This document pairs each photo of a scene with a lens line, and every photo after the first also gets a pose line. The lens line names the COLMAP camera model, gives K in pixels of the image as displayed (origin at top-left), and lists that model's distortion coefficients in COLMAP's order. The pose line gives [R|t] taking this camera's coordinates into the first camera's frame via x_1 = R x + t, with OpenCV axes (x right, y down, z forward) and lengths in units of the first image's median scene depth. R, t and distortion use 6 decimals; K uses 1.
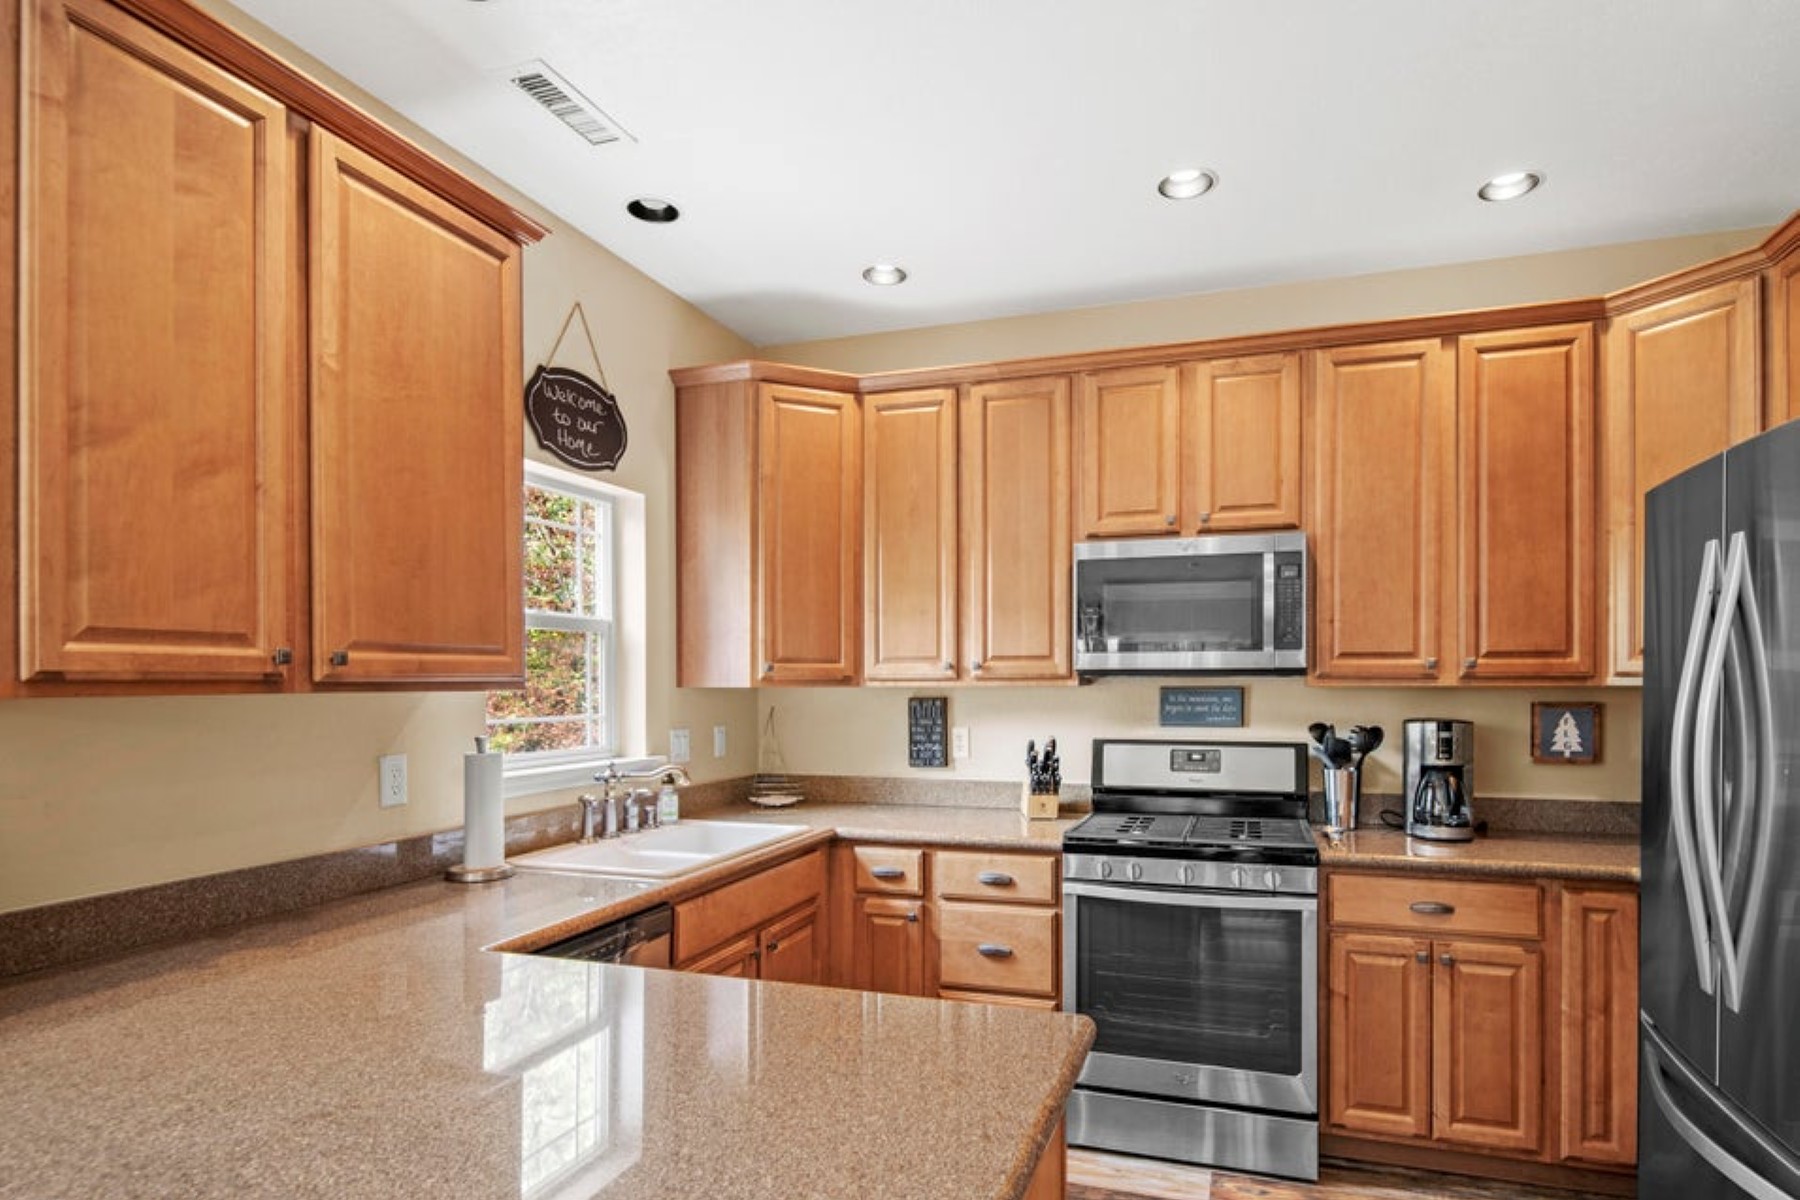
lens RADIAL K [[938.6, 0, 960.6], [0, 938.6, 678.3], [0, 0, 1]] dist [0.002371, 0.005699]
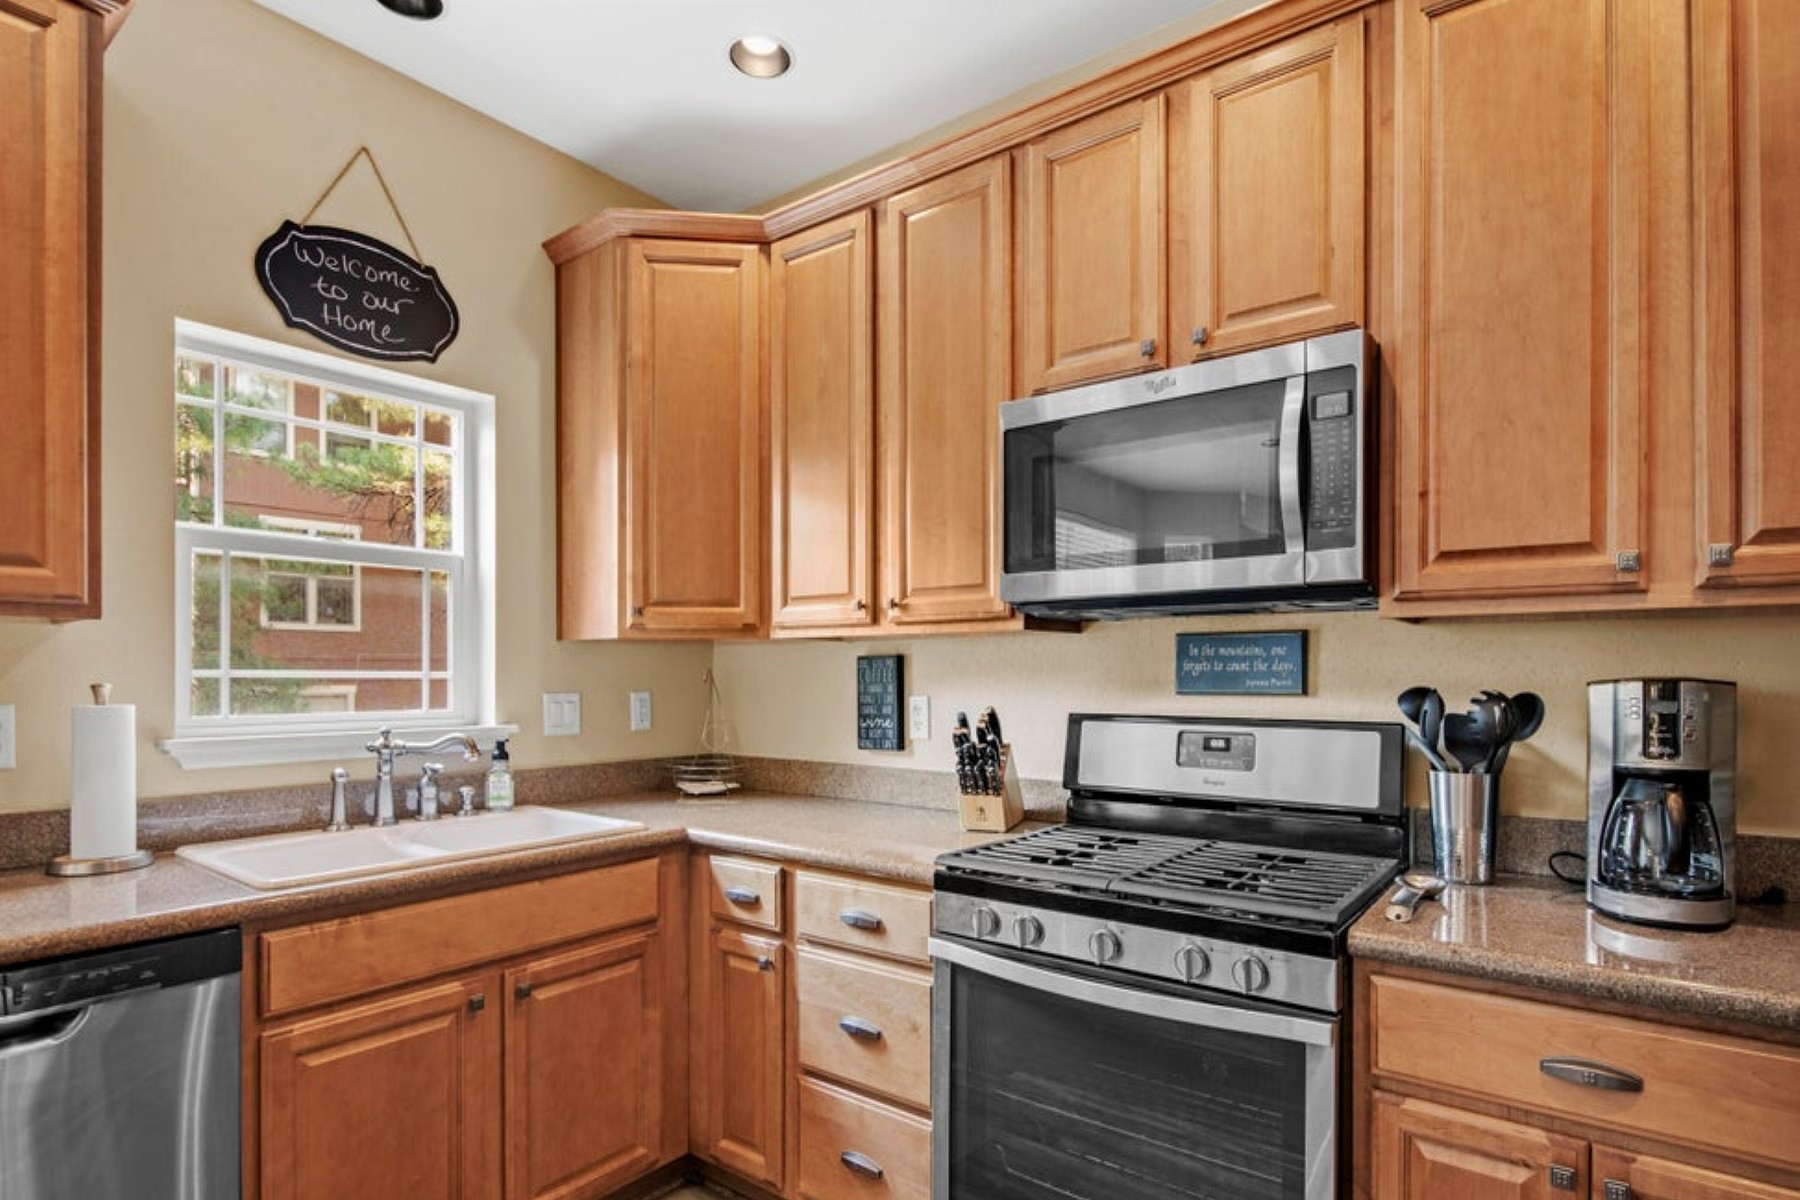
lens RADIAL K [[941.3, 0, 923.4], [0, 941.3, 671.0], [0, 0, 1]] dist [-0.002815, -0.005160]
pose [[0.949699, 0.002451, -0.313156, 0.276953], [-0.001922, 0.999996, 0.001999, 0.037650], [0.313160, -0.001297, 0.949700, 0.380387]]
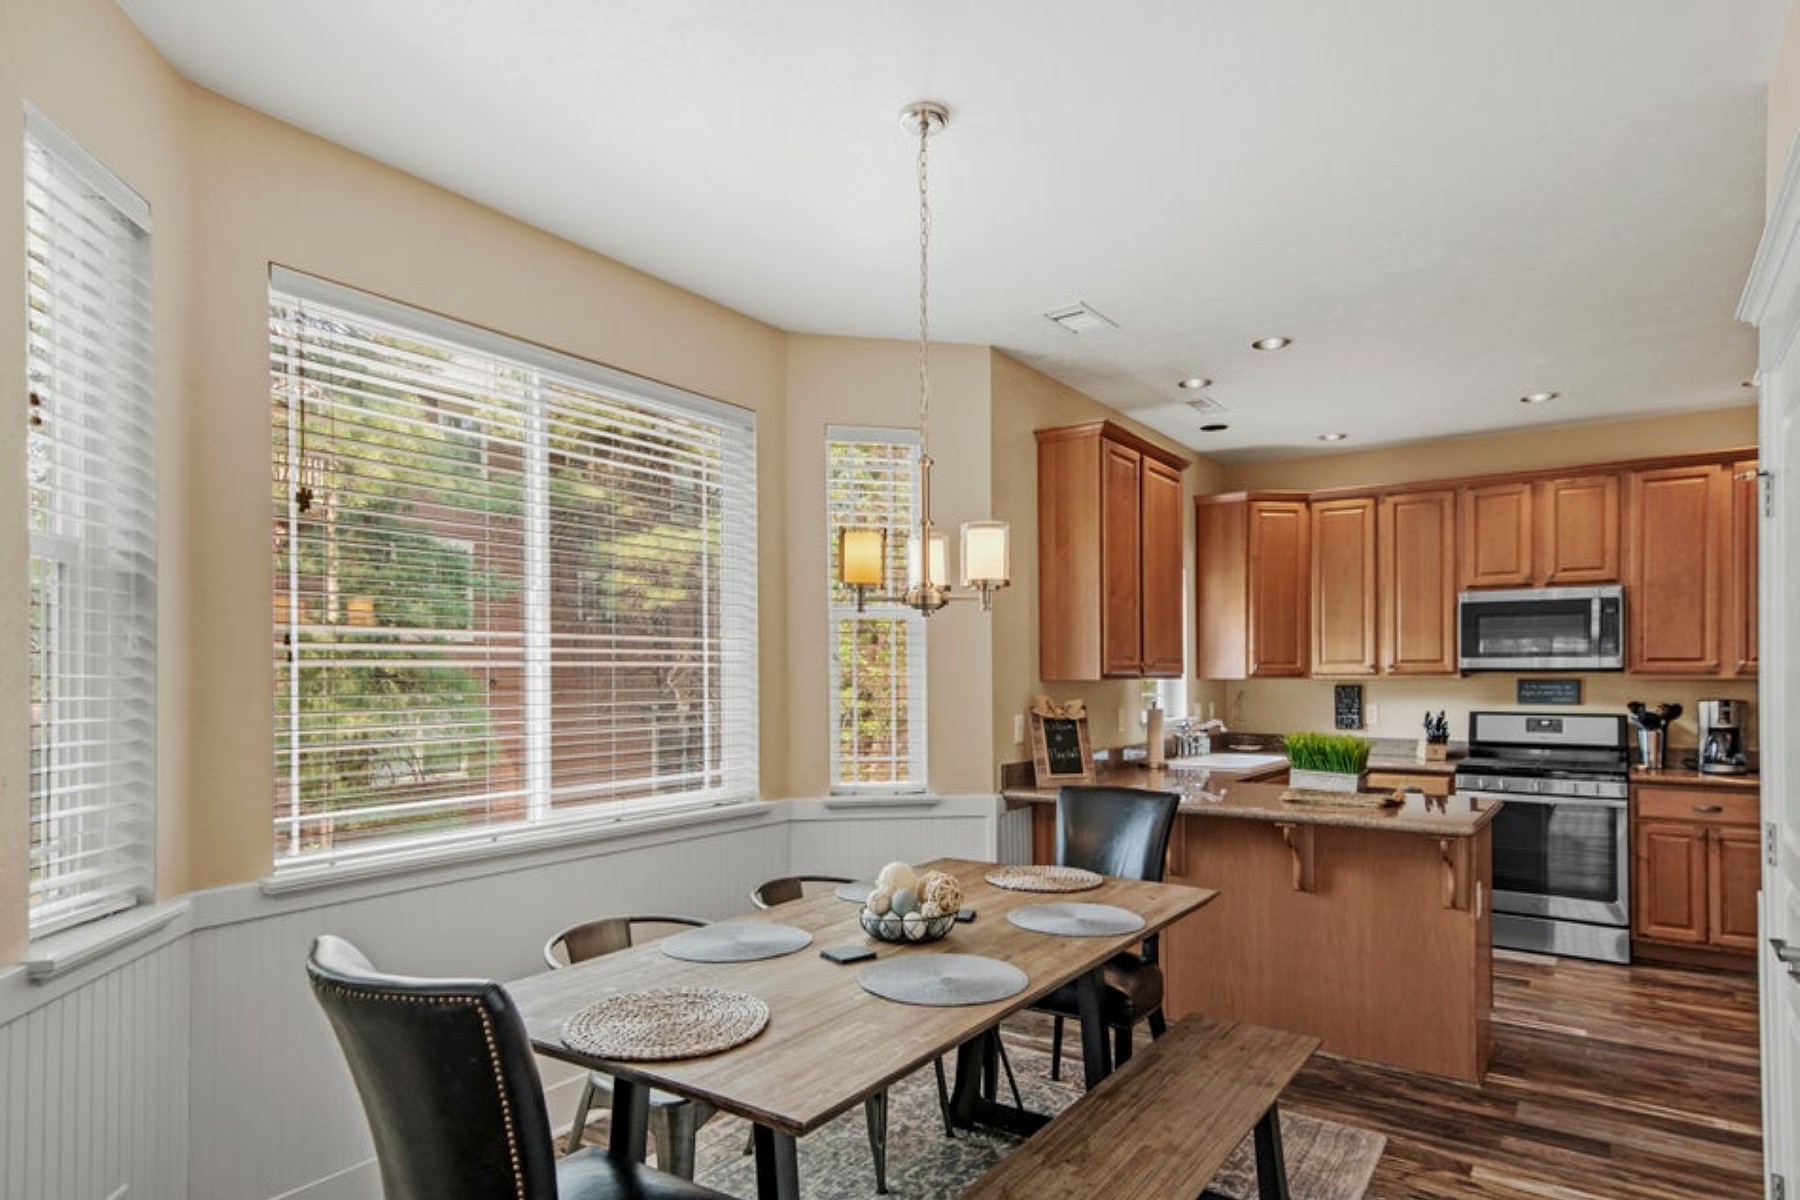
lens RADIAL K [[938.6, 0, 927.9], [0, 938.6, 666.2], [0, 0, 1]] dist [0.002371, 0.005699]
pose [[0.946803, -0.001035, -0.321812, -0.240159], [-0.001519, 0.999969, -0.007687, 0.001204], [0.321810, 0.007767, 0.946772, -0.898982]]
